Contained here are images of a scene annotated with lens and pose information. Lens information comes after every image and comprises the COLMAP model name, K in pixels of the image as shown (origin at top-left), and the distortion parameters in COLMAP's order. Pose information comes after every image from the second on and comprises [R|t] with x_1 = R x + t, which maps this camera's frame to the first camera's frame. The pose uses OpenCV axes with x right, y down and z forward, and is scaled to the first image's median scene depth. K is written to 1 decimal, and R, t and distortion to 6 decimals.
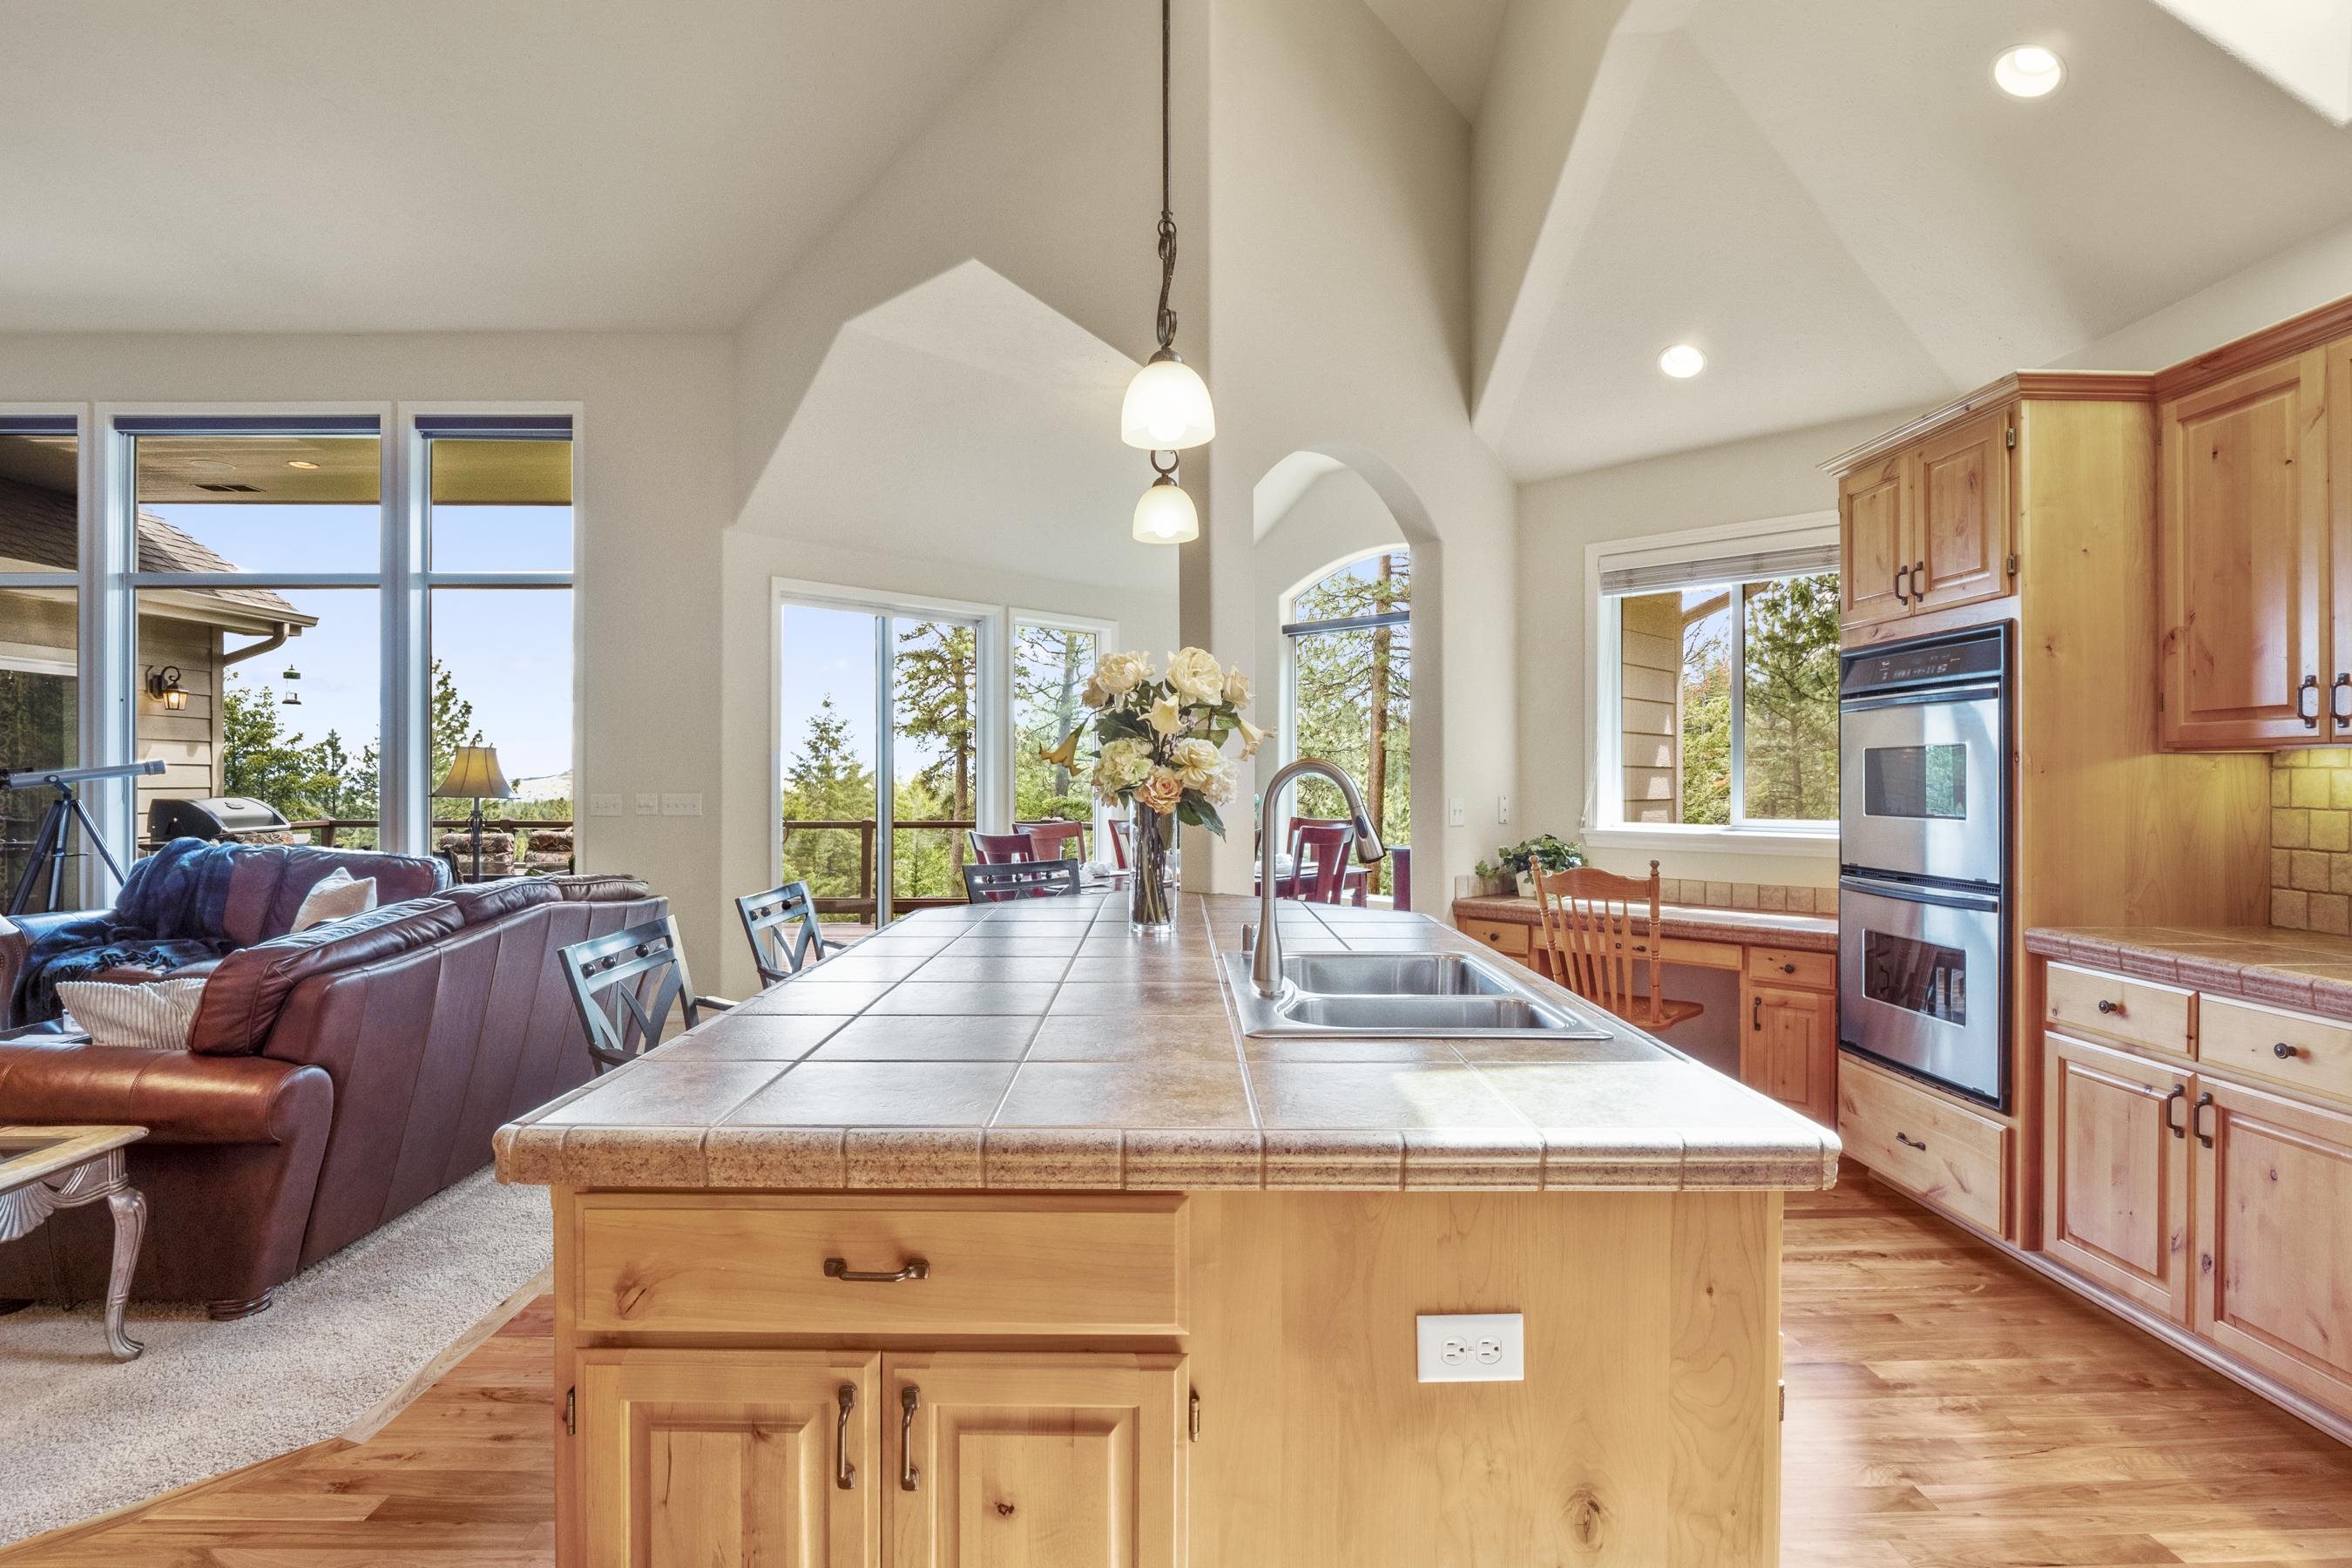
lens RADIAL K [[1164.6, 0, 1179.2], [0, 1164.6, 767.7], [0, 0, 1]] dist [-0.003451, -0.001447]
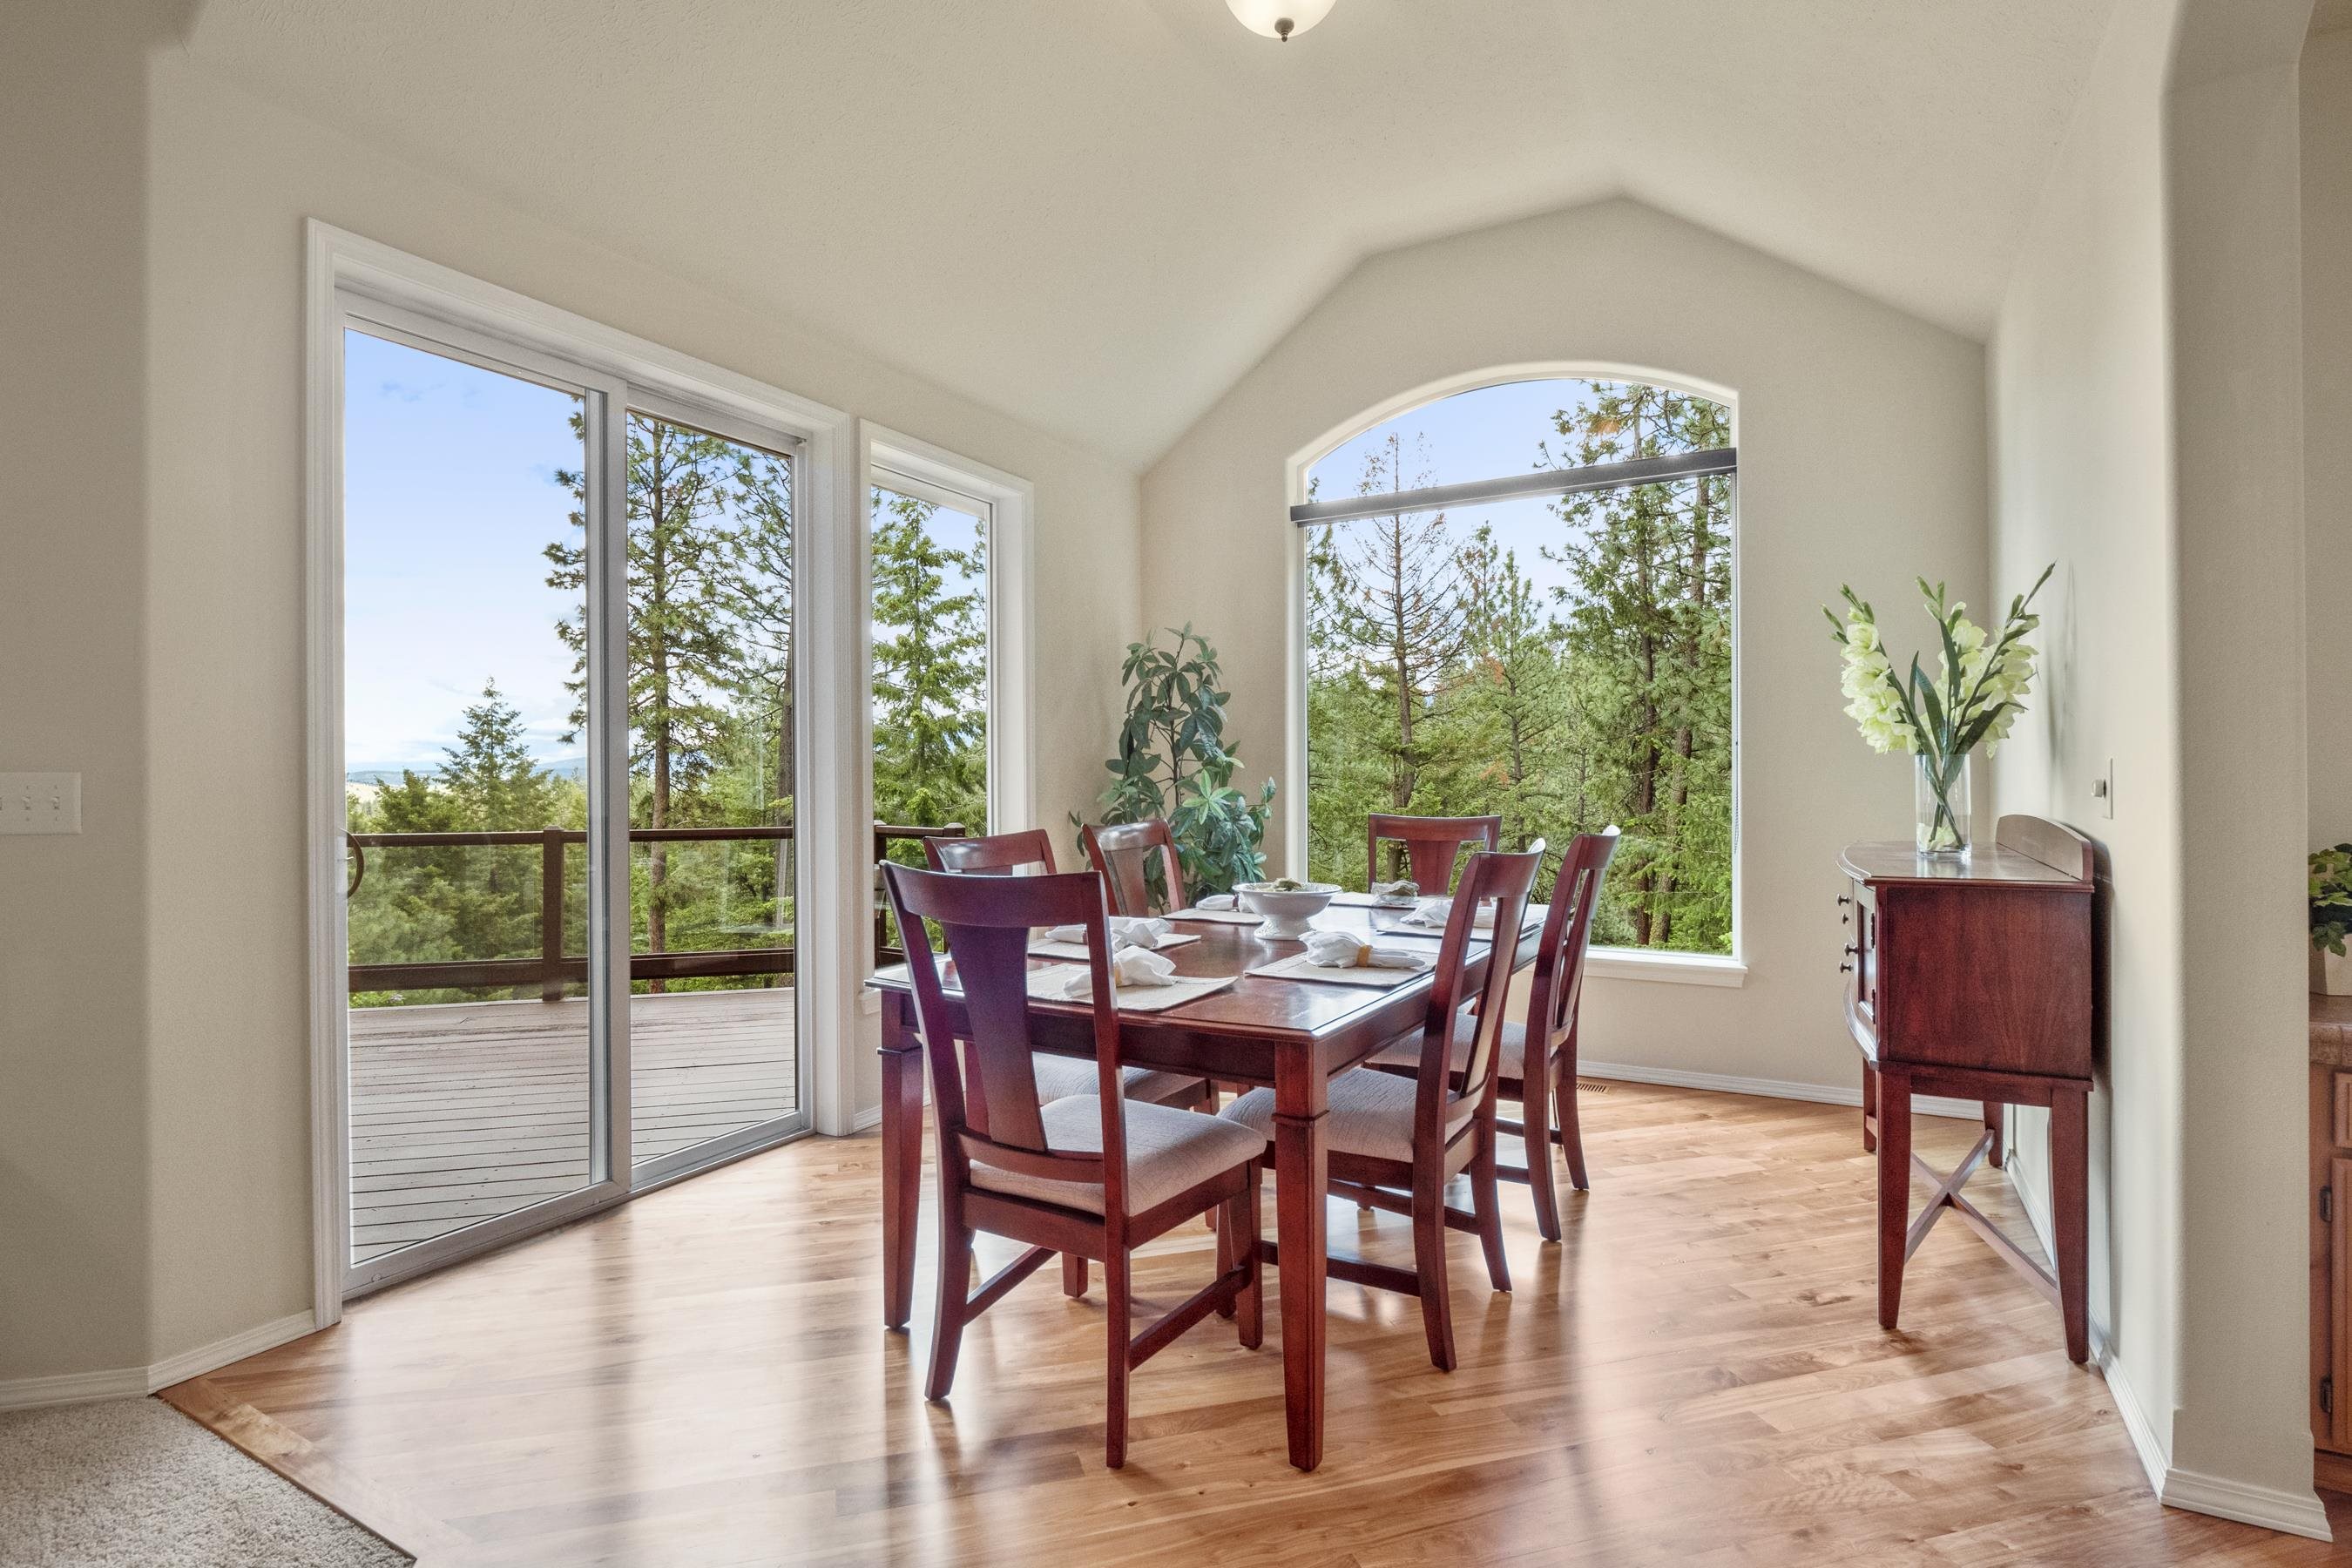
lens RADIAL K [[1145.1, 0, 1163.6], [0, 1145.1, 780.7], [0, 0, 1]] dist [-0.004772, -0.000068]
pose [[0.971780, -0.007876, 0.235759, -0.256083], [0.004872, 0.999899, 0.013321, 0.034073], [-0.235840, -0.011797, 0.971720, 0.880965]]
